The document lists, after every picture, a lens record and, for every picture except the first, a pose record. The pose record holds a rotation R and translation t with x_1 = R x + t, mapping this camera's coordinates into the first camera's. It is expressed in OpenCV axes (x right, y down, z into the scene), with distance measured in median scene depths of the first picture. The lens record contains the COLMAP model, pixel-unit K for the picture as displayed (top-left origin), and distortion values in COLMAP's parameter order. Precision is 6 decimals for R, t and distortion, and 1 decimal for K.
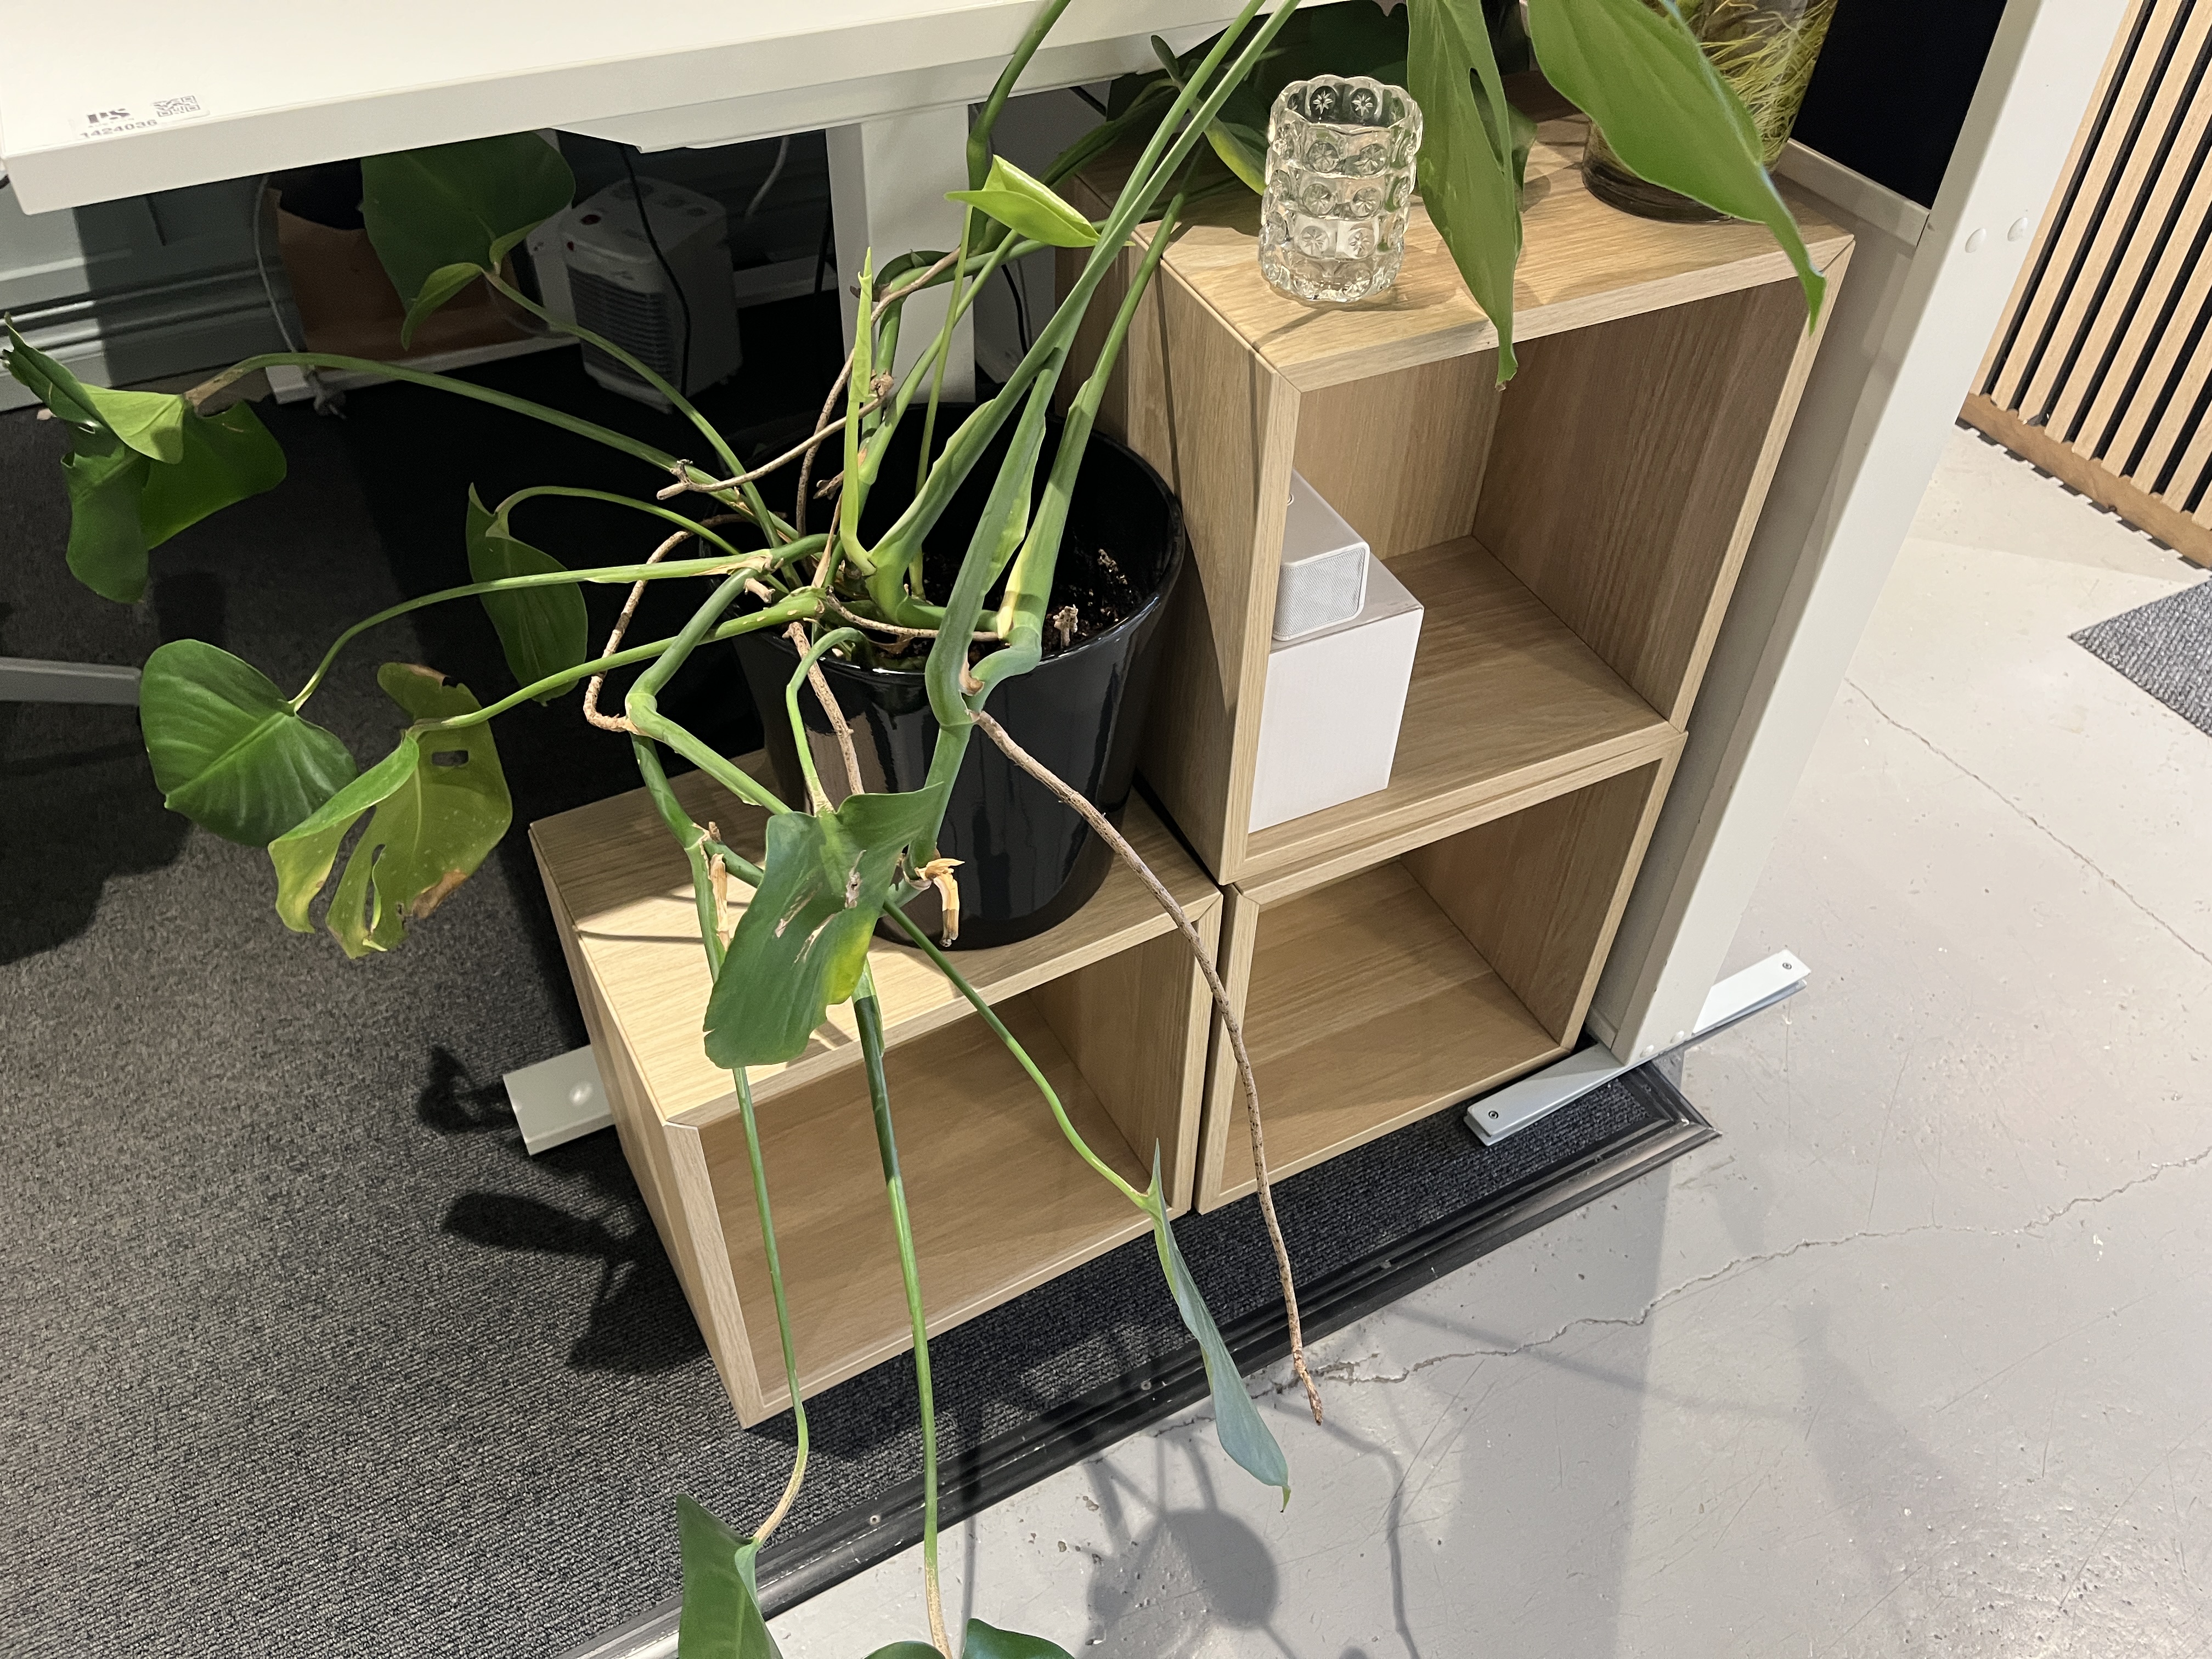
lens RADIAL K [[1671.7, 0, 1125.3], [0, 1671.7, 810.7], [0, 0, 1]] dist [0.066771, -0.097677]
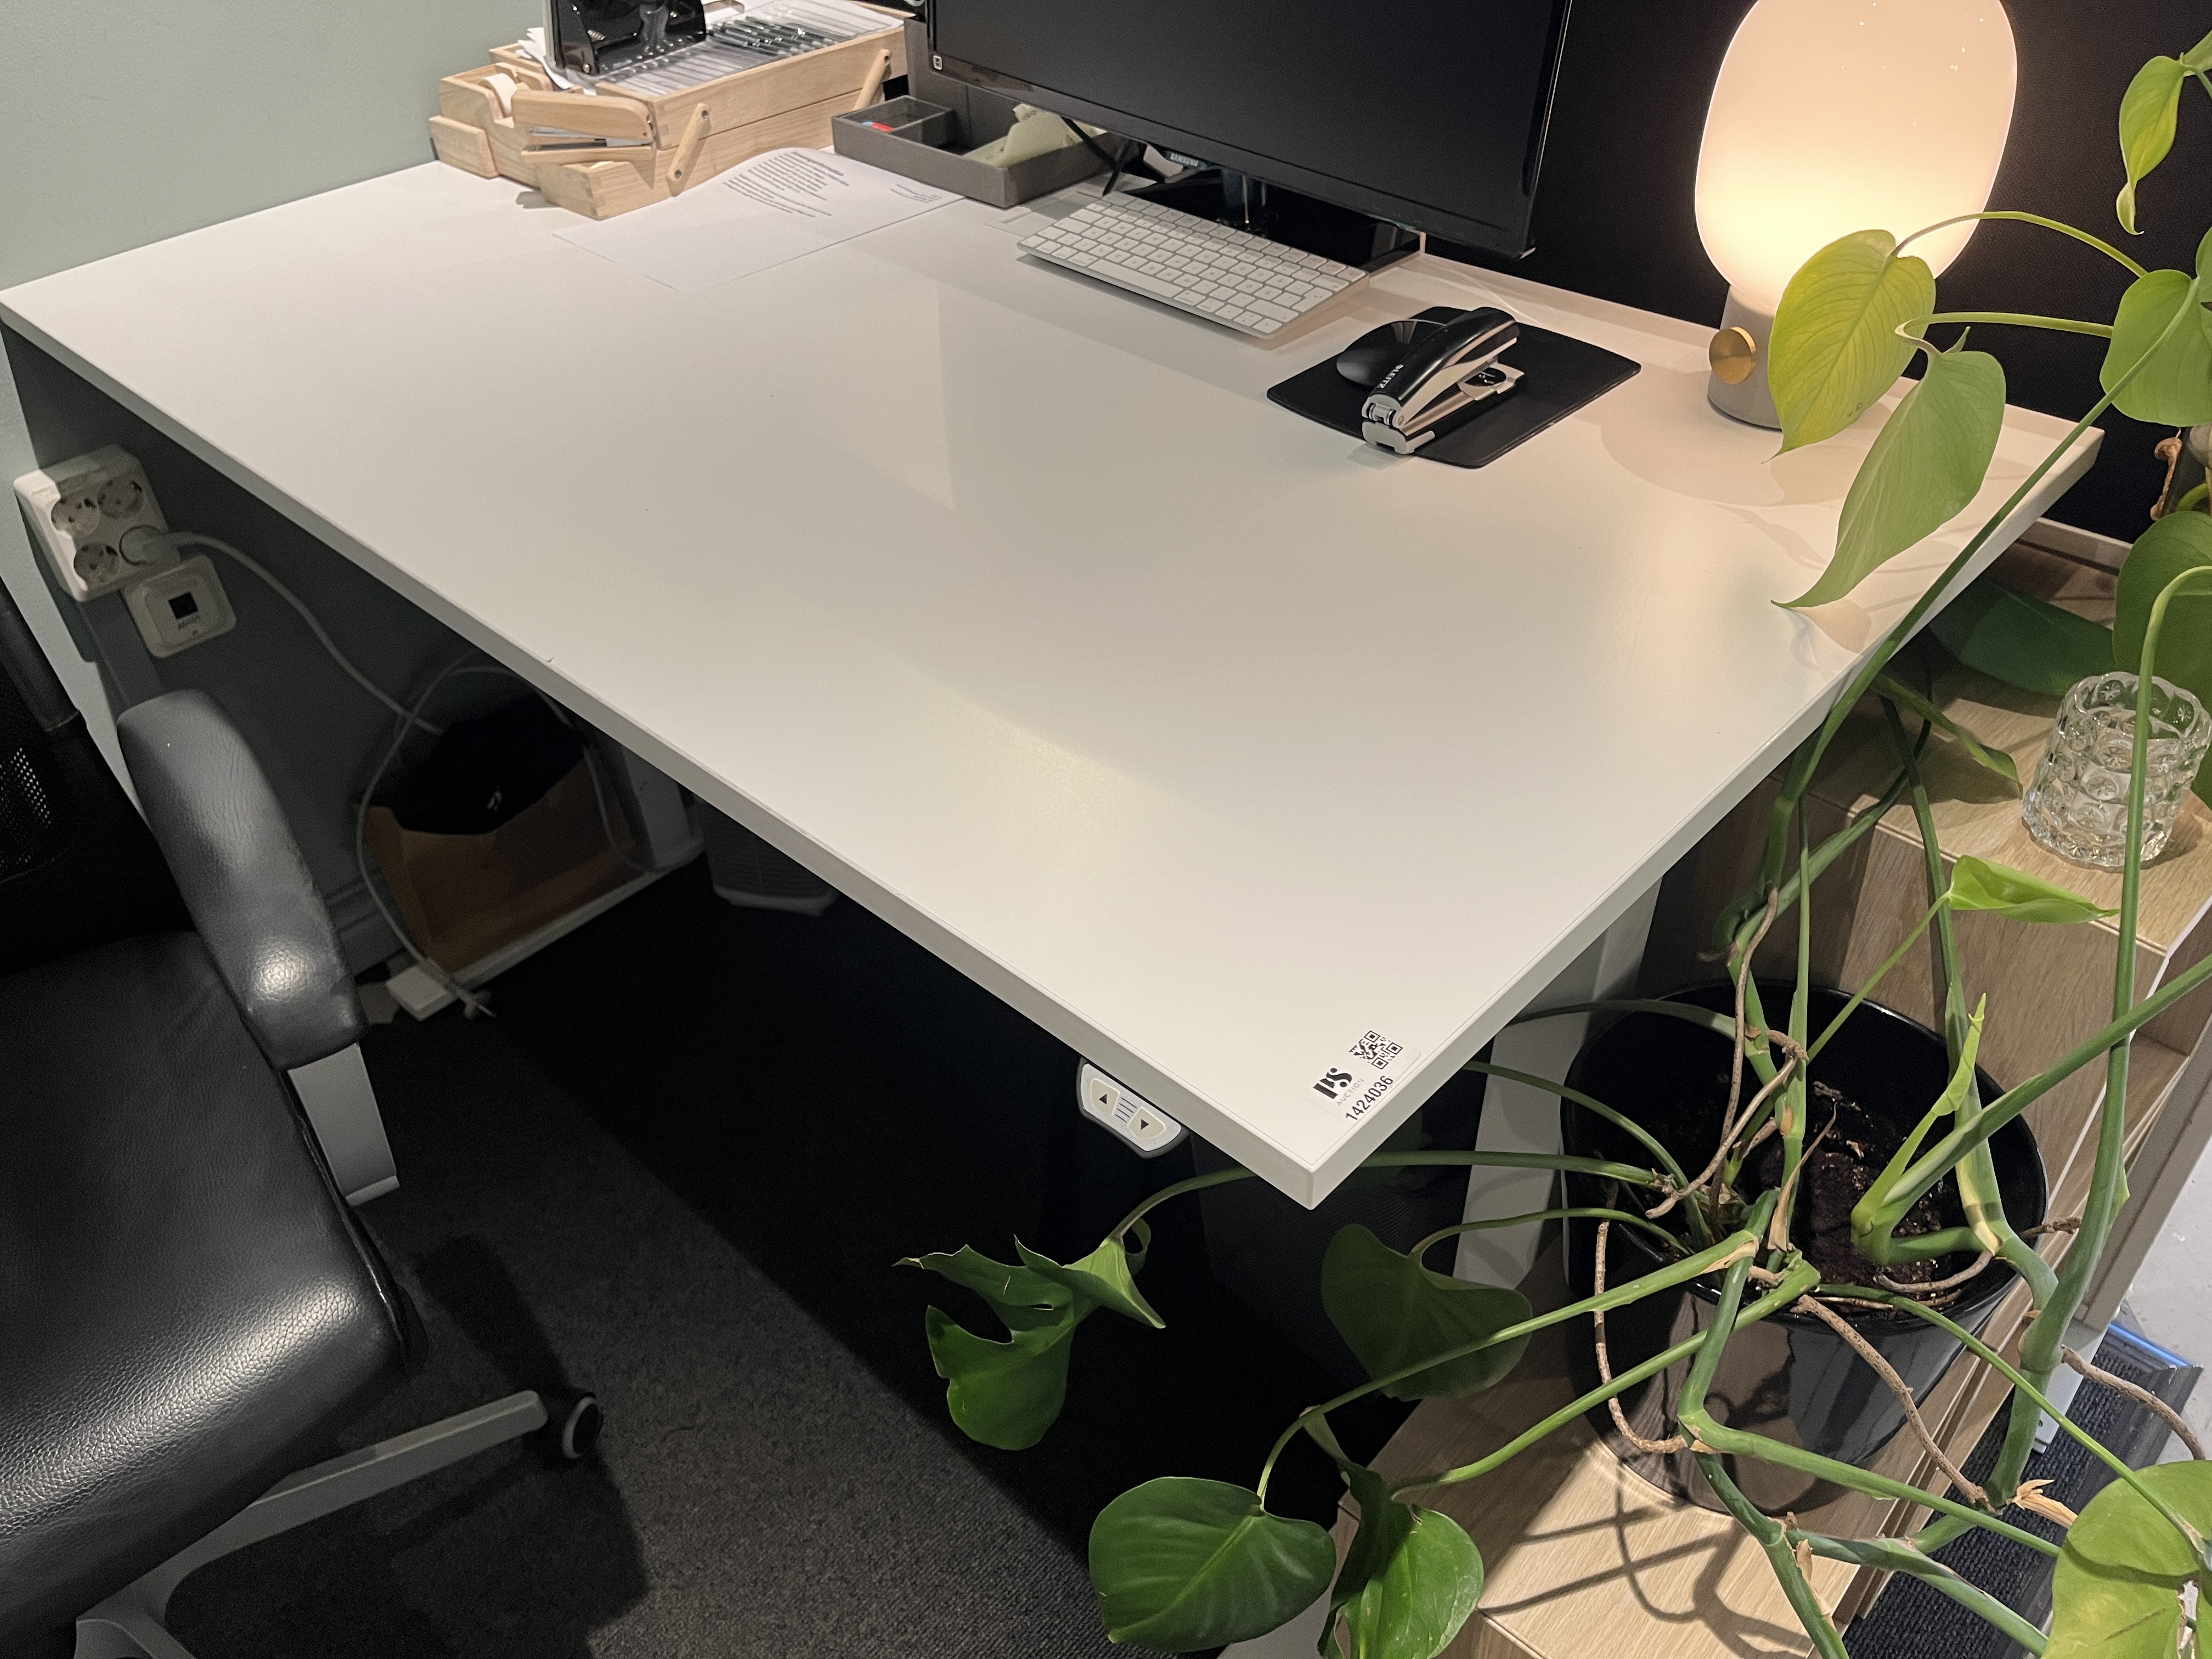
lens RADIAL K [[1671.7, 0, 1112.6], [0, 1671.7, 838.4], [0, 0, 1]] dist [0.066771, -0.097677]
pose [[0.945961, -0.255120, 0.200180, -0.616750], [0.271578, 0.960599, -0.059118, -0.365931], [-0.177211, 0.110288, 0.977974, 0.018472]]
